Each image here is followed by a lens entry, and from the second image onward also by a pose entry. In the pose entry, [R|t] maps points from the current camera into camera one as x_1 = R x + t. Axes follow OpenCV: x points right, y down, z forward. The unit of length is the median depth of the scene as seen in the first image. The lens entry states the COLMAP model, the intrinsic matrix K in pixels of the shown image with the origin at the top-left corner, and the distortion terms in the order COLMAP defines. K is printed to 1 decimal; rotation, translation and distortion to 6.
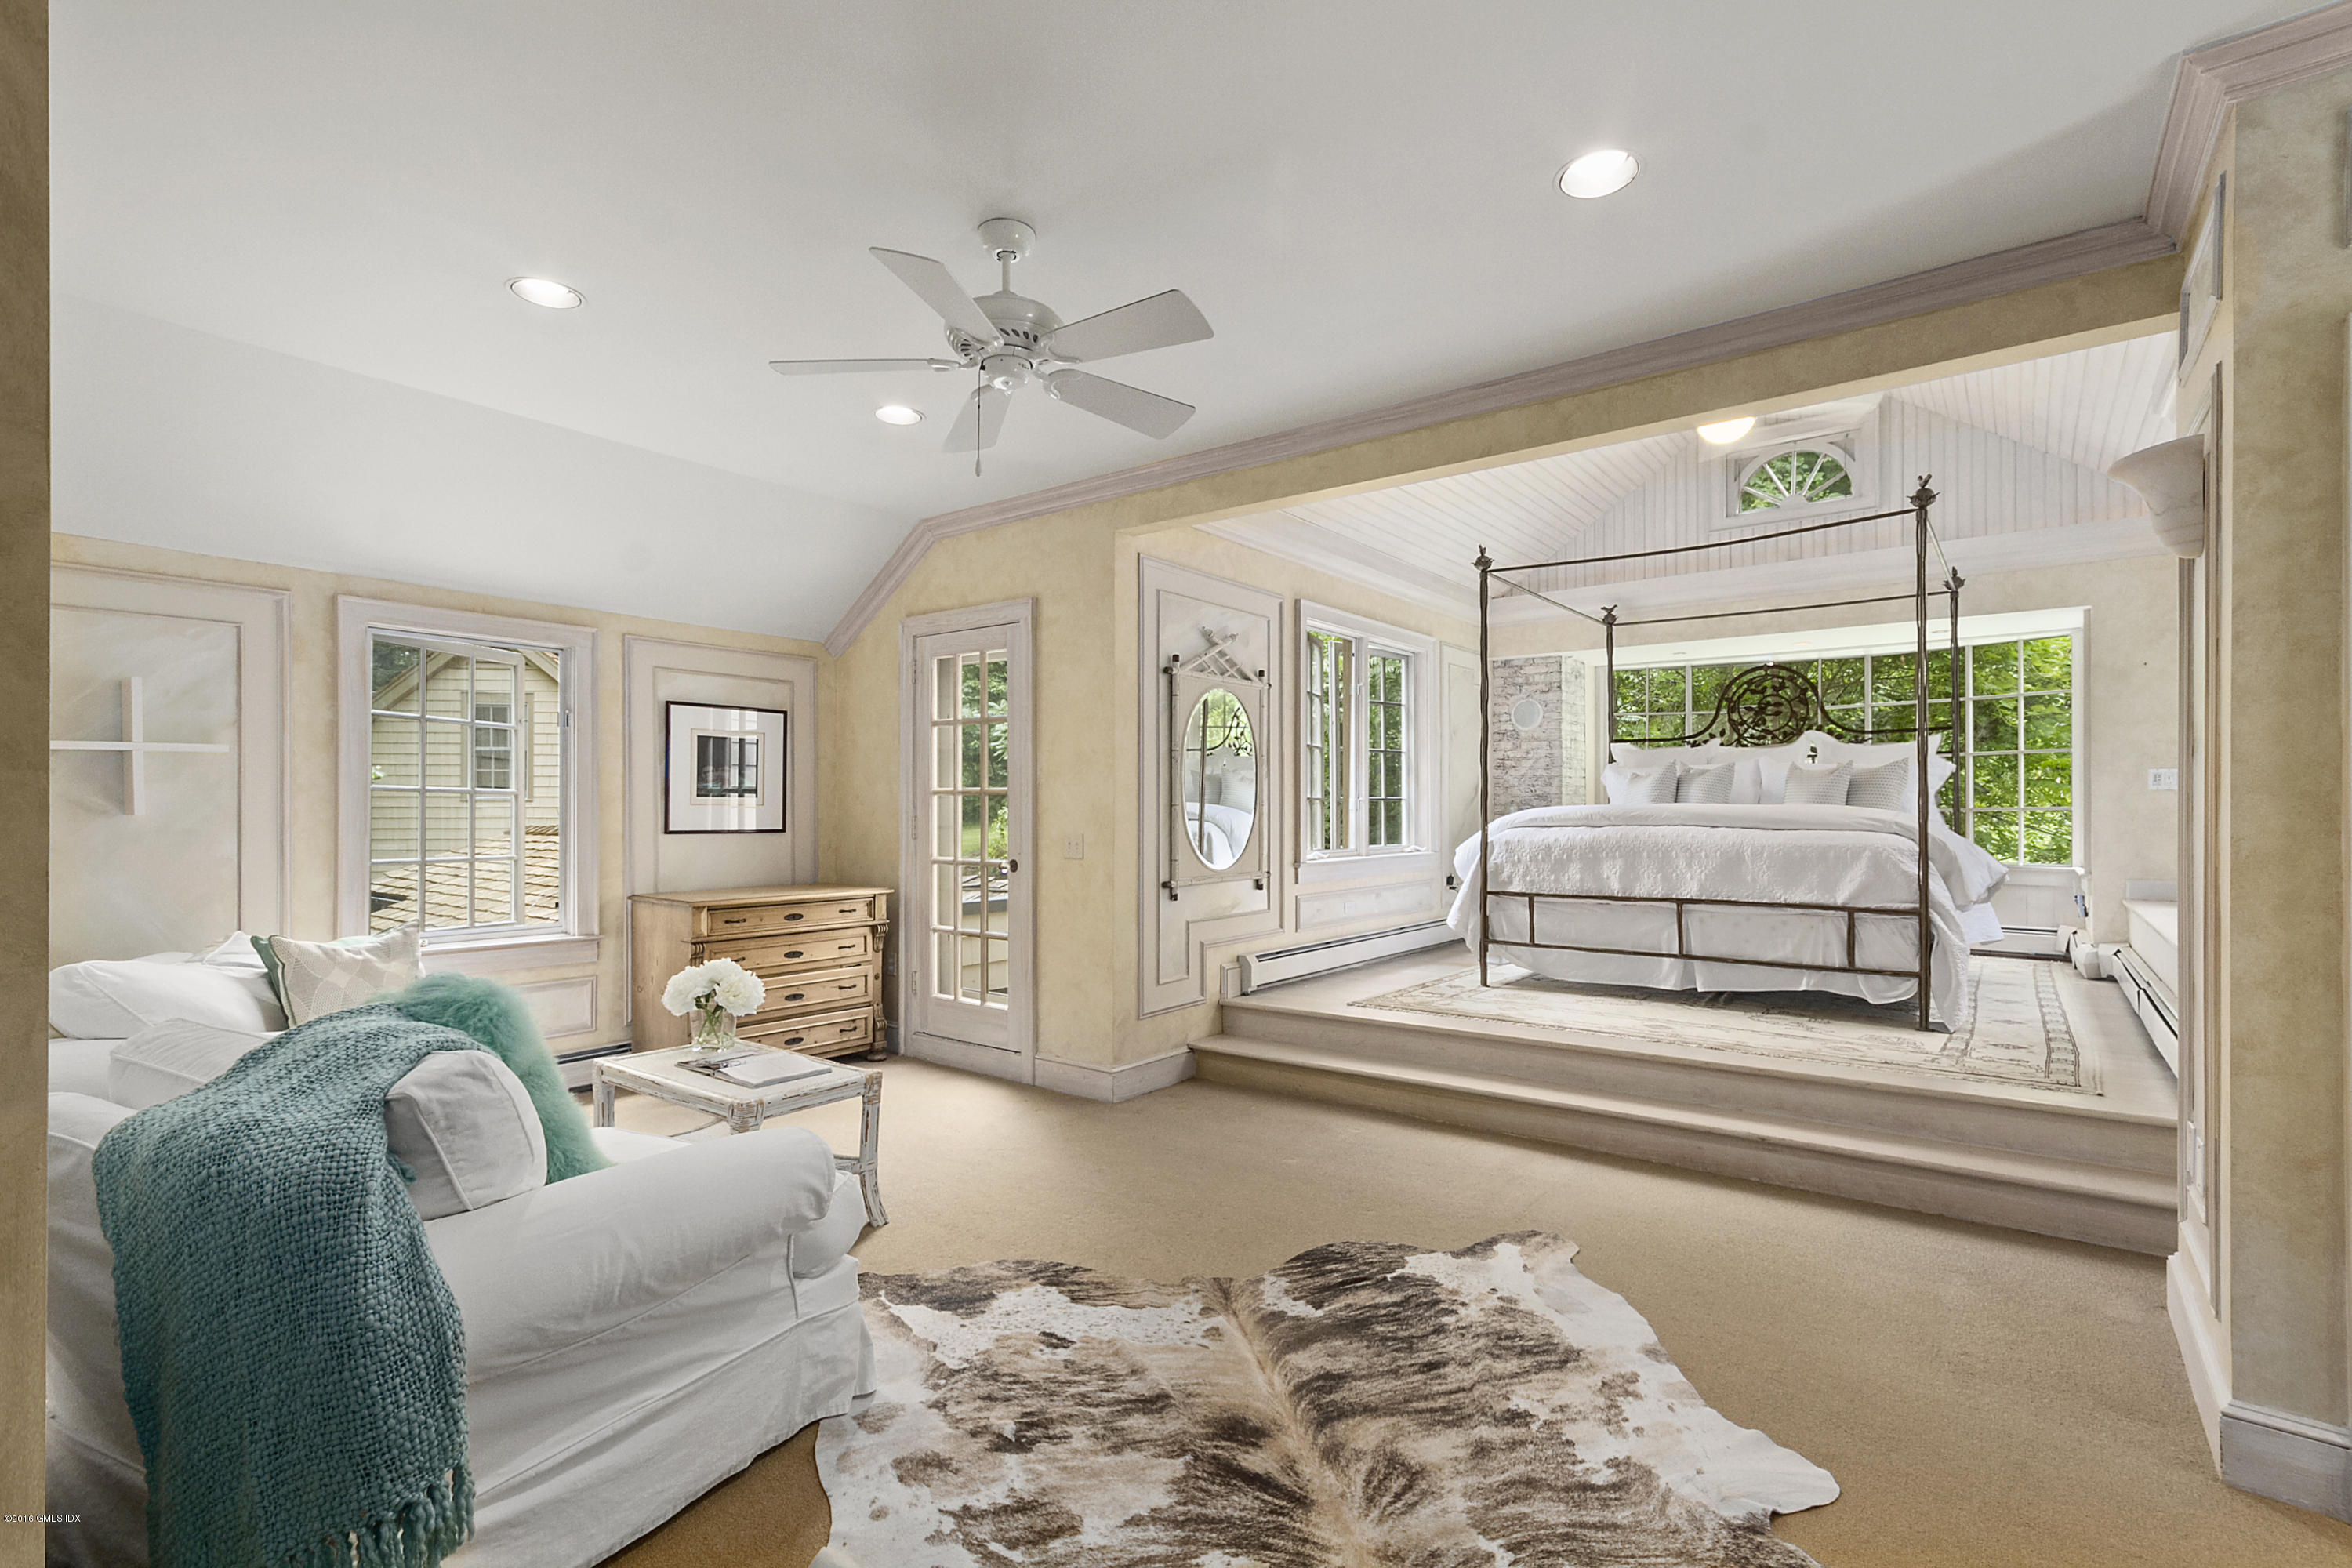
lens RADIAL K [[1098.3, 0, 1185.8], [0, 1098.3, 808.3], [0, 0, 1]] dist [0.005746, 0.000069]
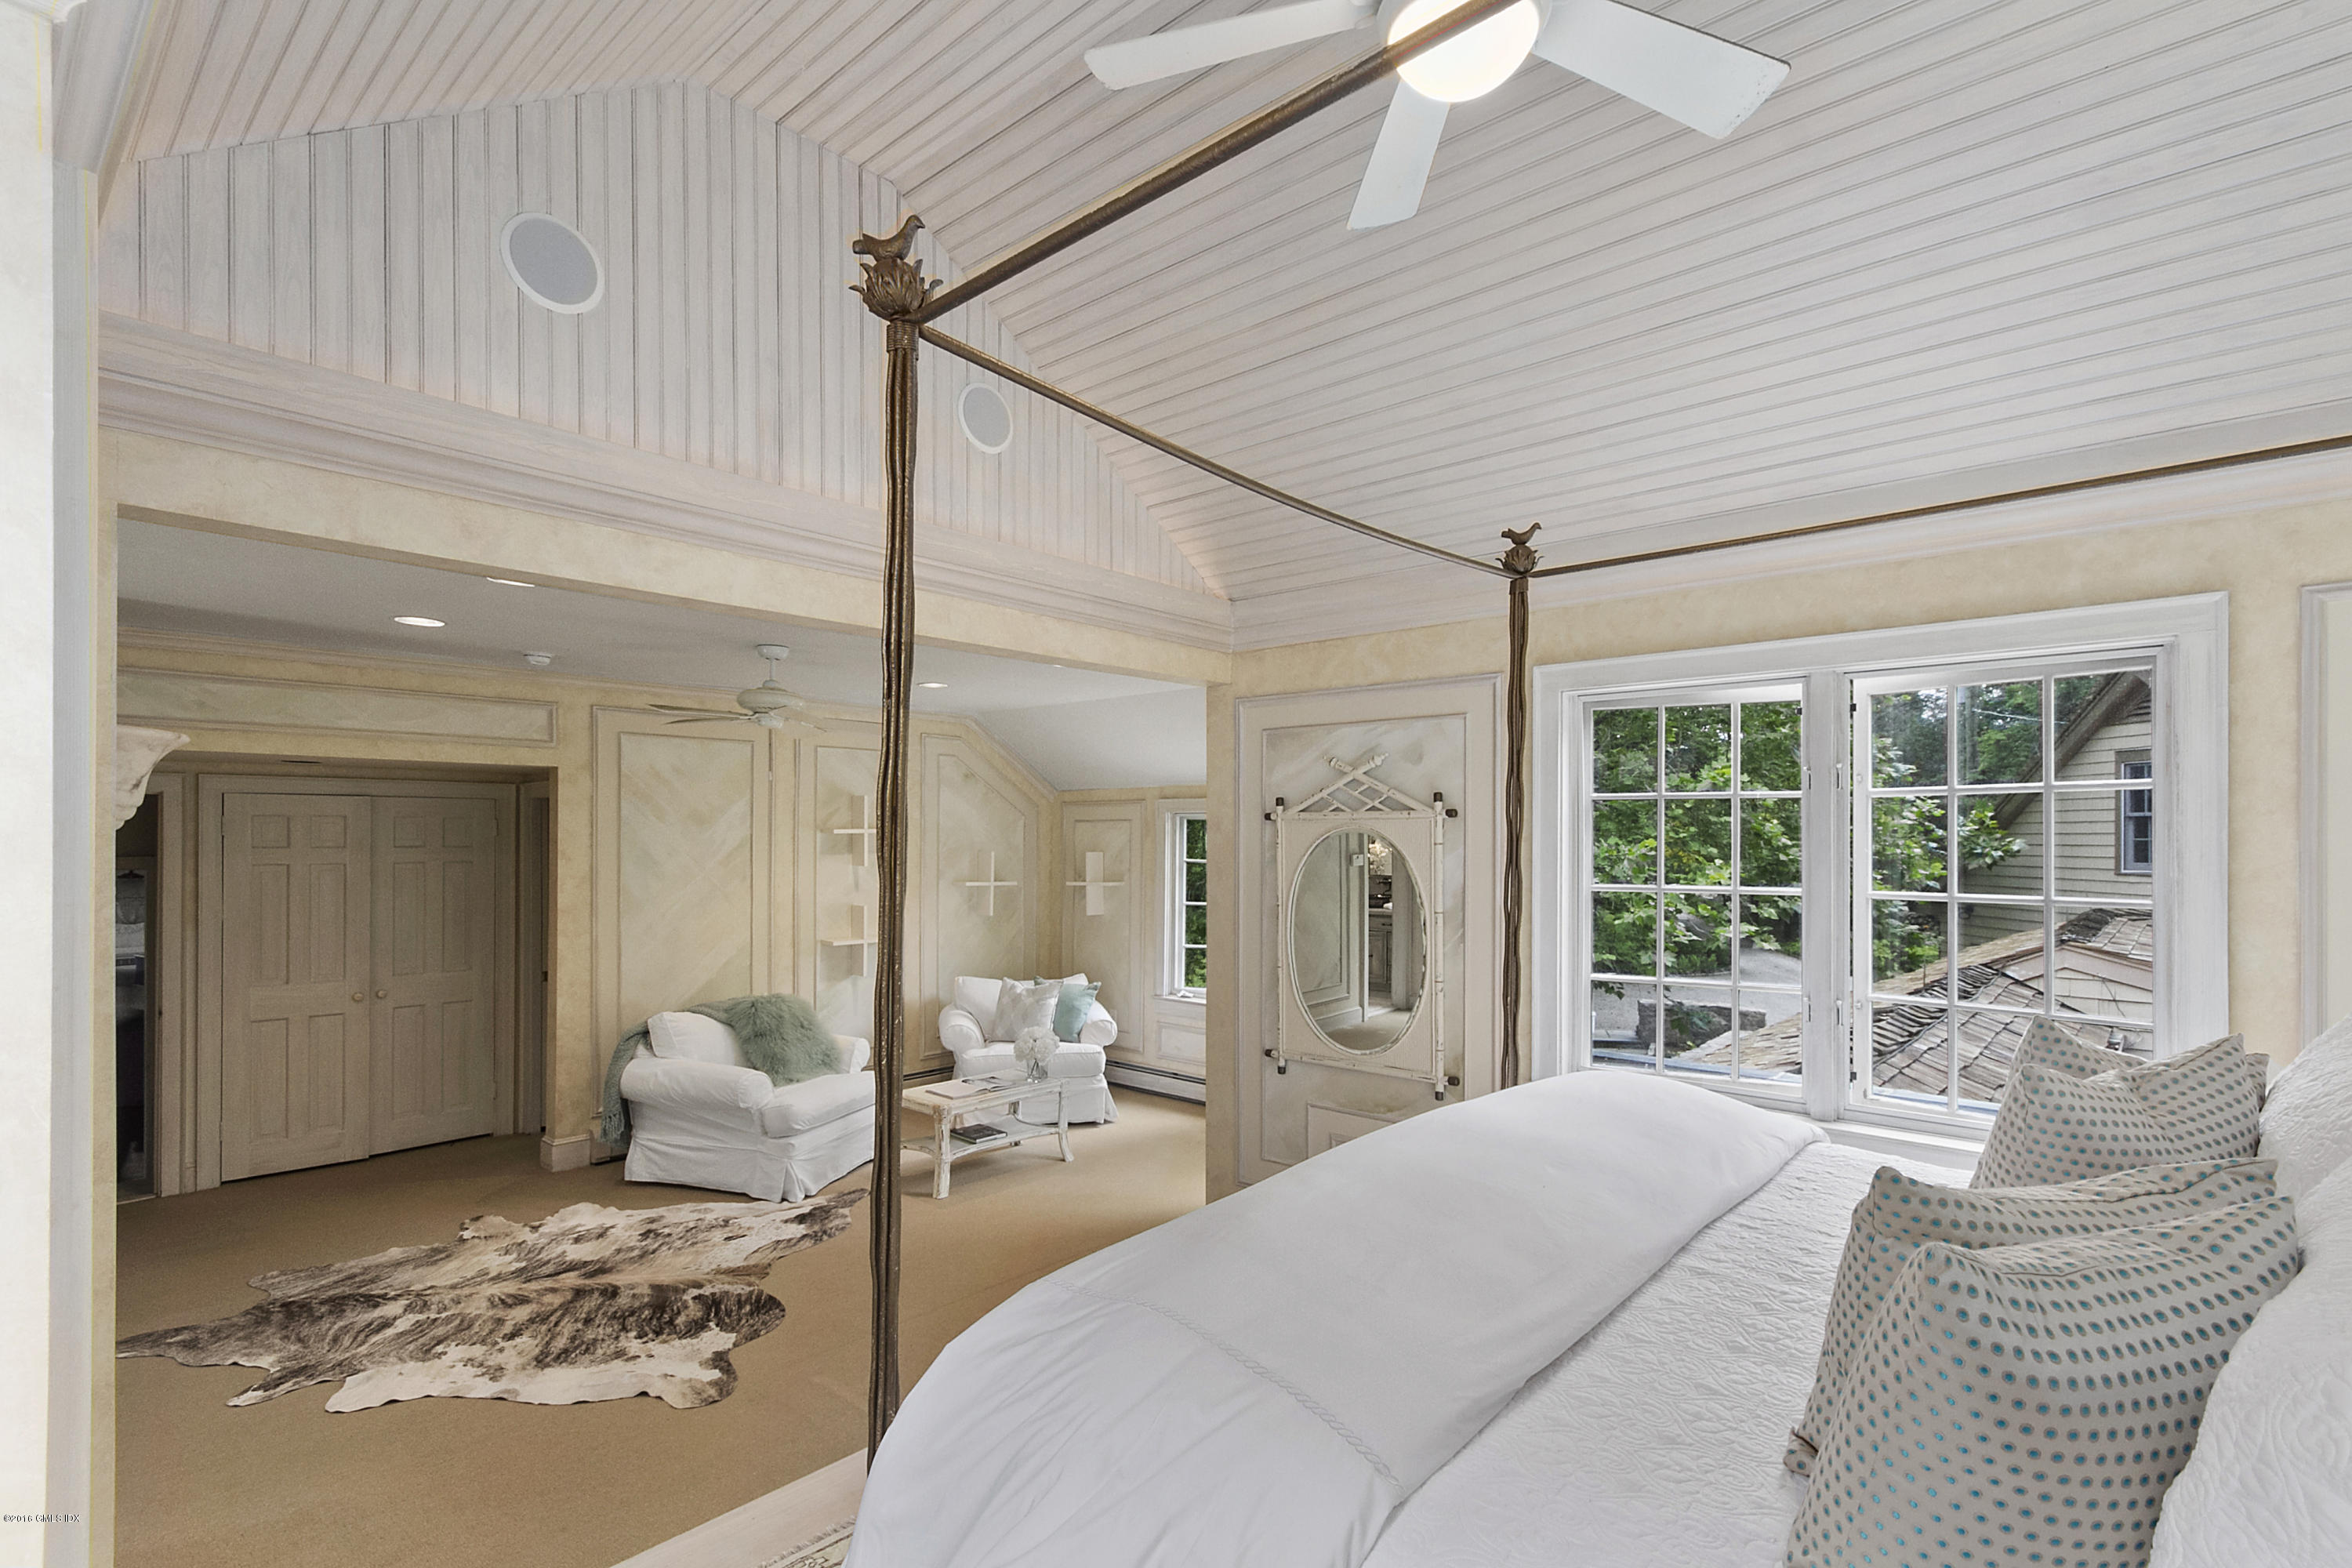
lens RADIAL K [[1098.3, 0, 1189.4], [0, 1098.3, 835.4], [0, 0, 1]] dist [0.005746, 0.000069]
pose [[-0.080172, -0.002739, -0.996777, 1.155023], [-0.000109, 0.999996, -0.002739, -0.138990], [0.996781, -0.000111, -0.080172, 1.303870]]
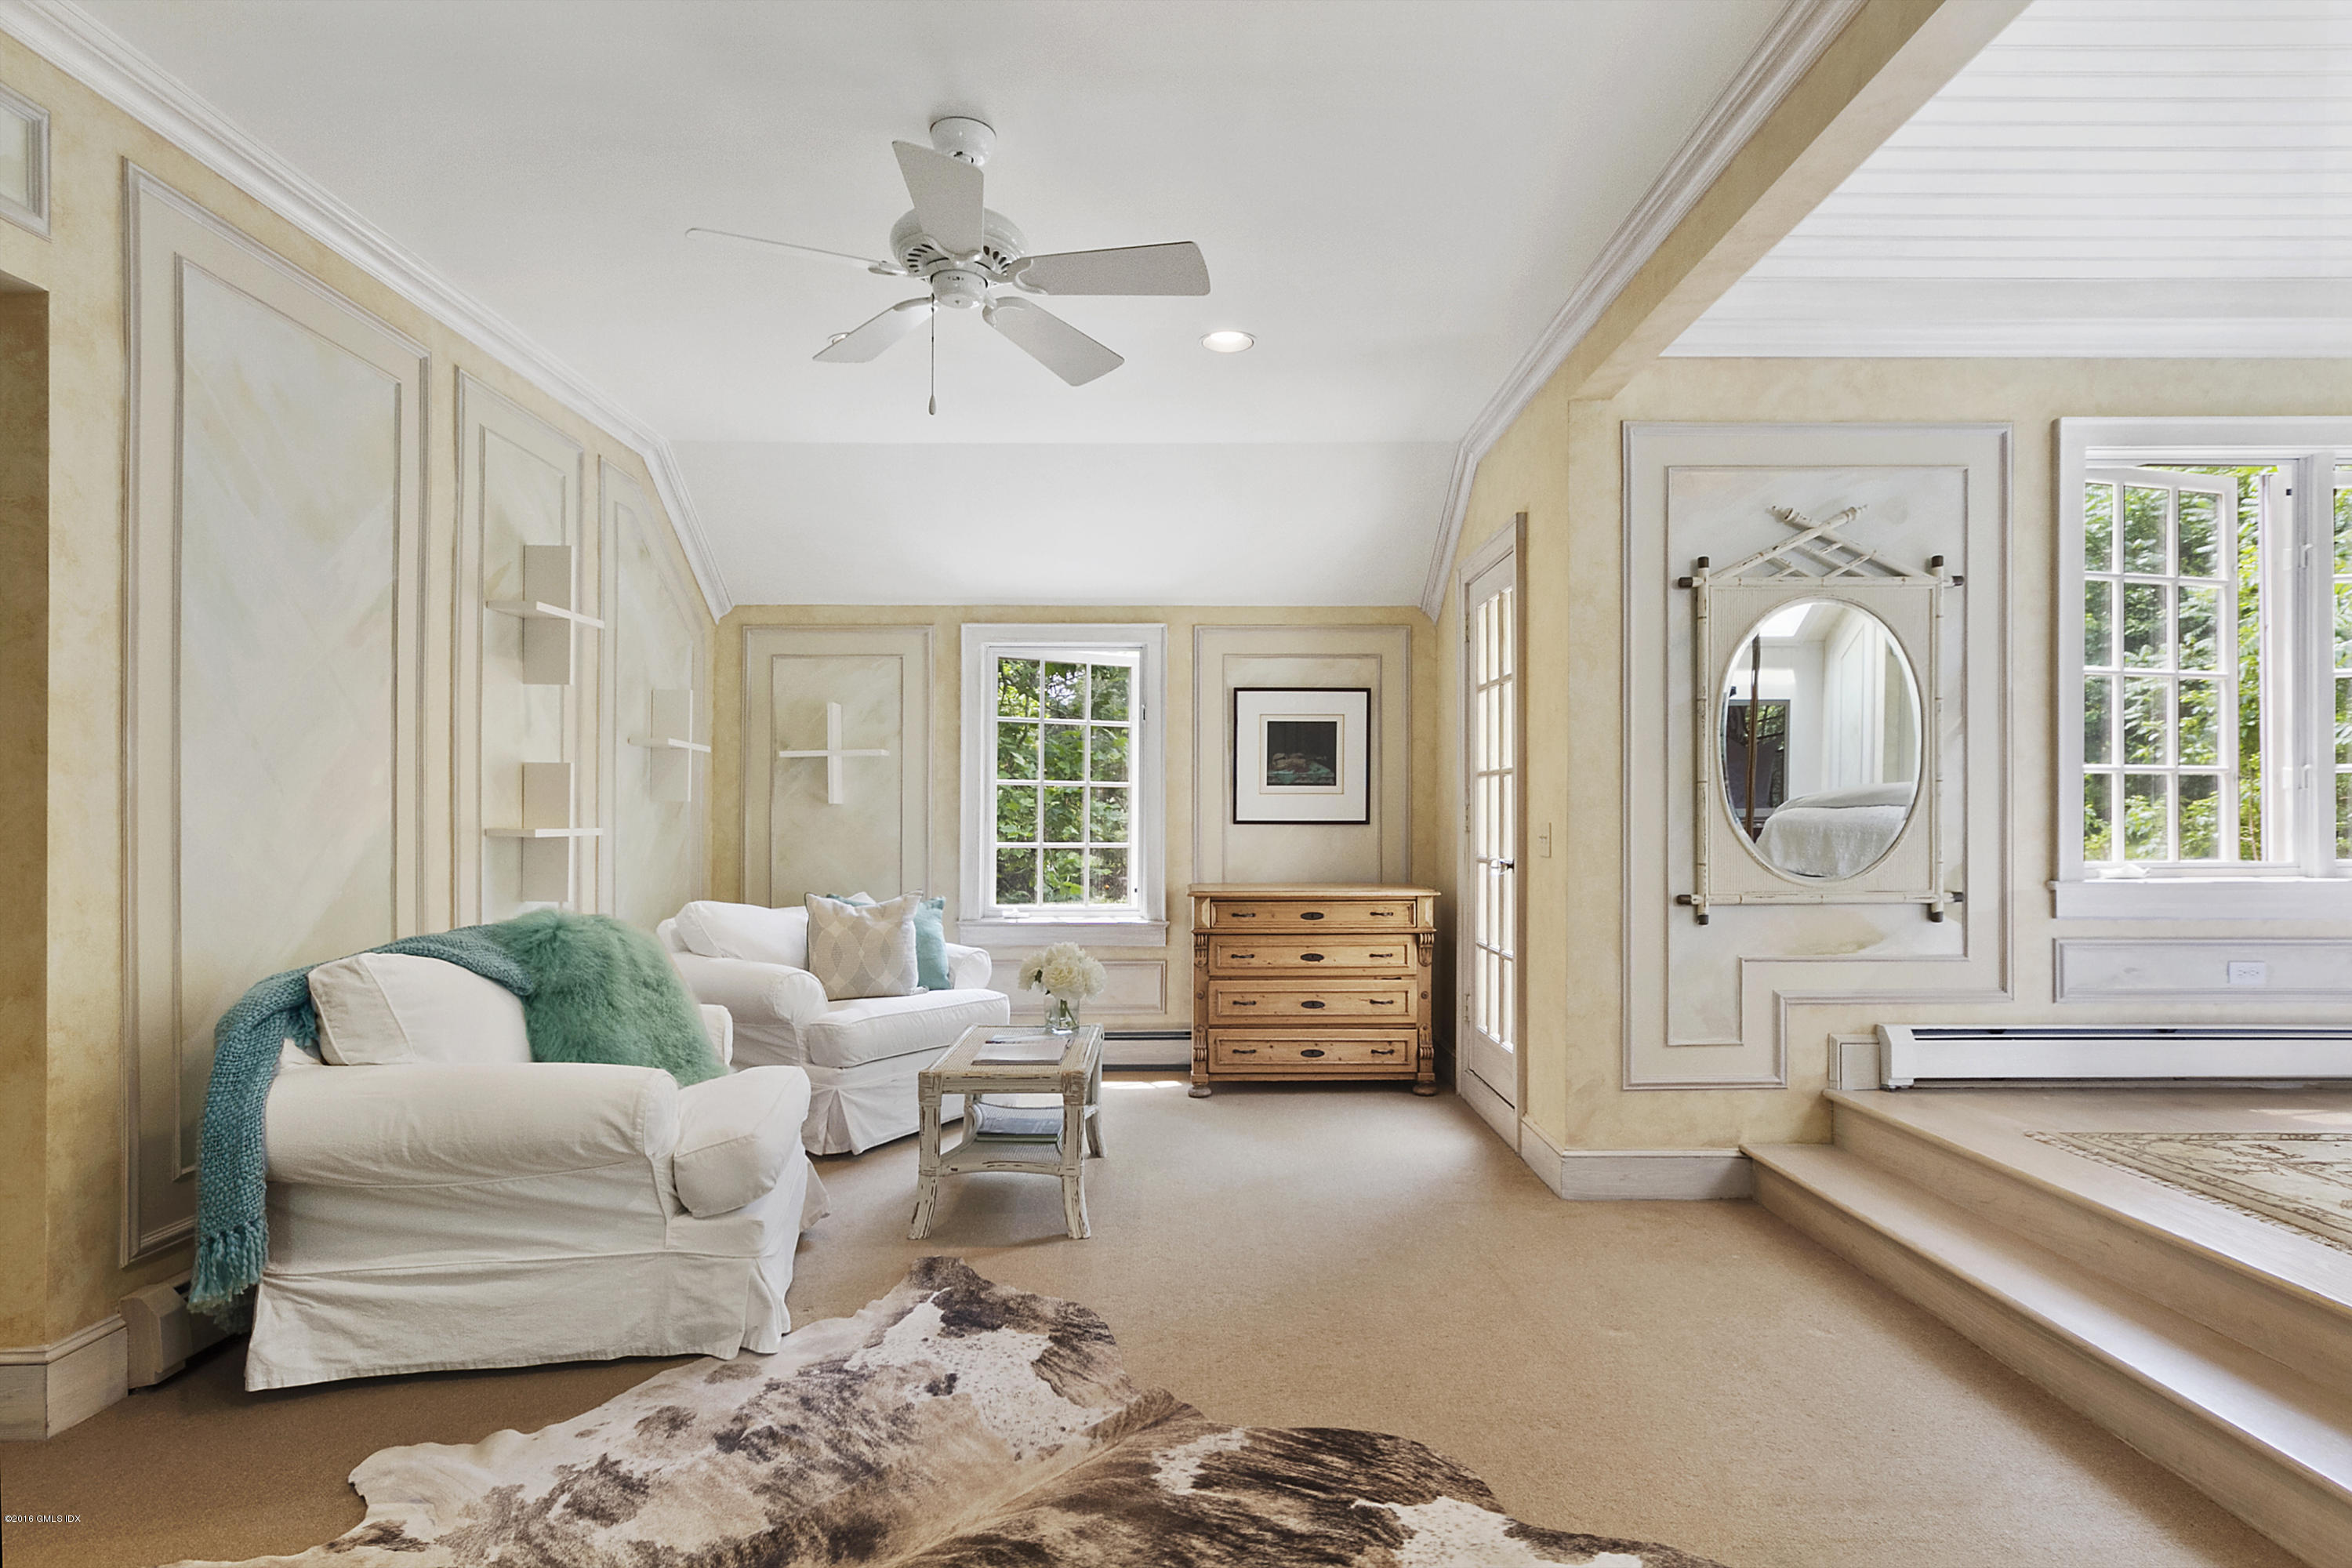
lens RADIAL K [[1281.4, 0, 1182.7], [0, 1281.4, 812.8], [0, 0, 1]] dist [0.004349, 0.000679]
pose [[0.609382, -0.004559, -0.792863, 0.541749], [0.003248, 0.999989, -0.003253, 0.022741], [0.792870, -0.000593, 0.609391, 0.356797]]
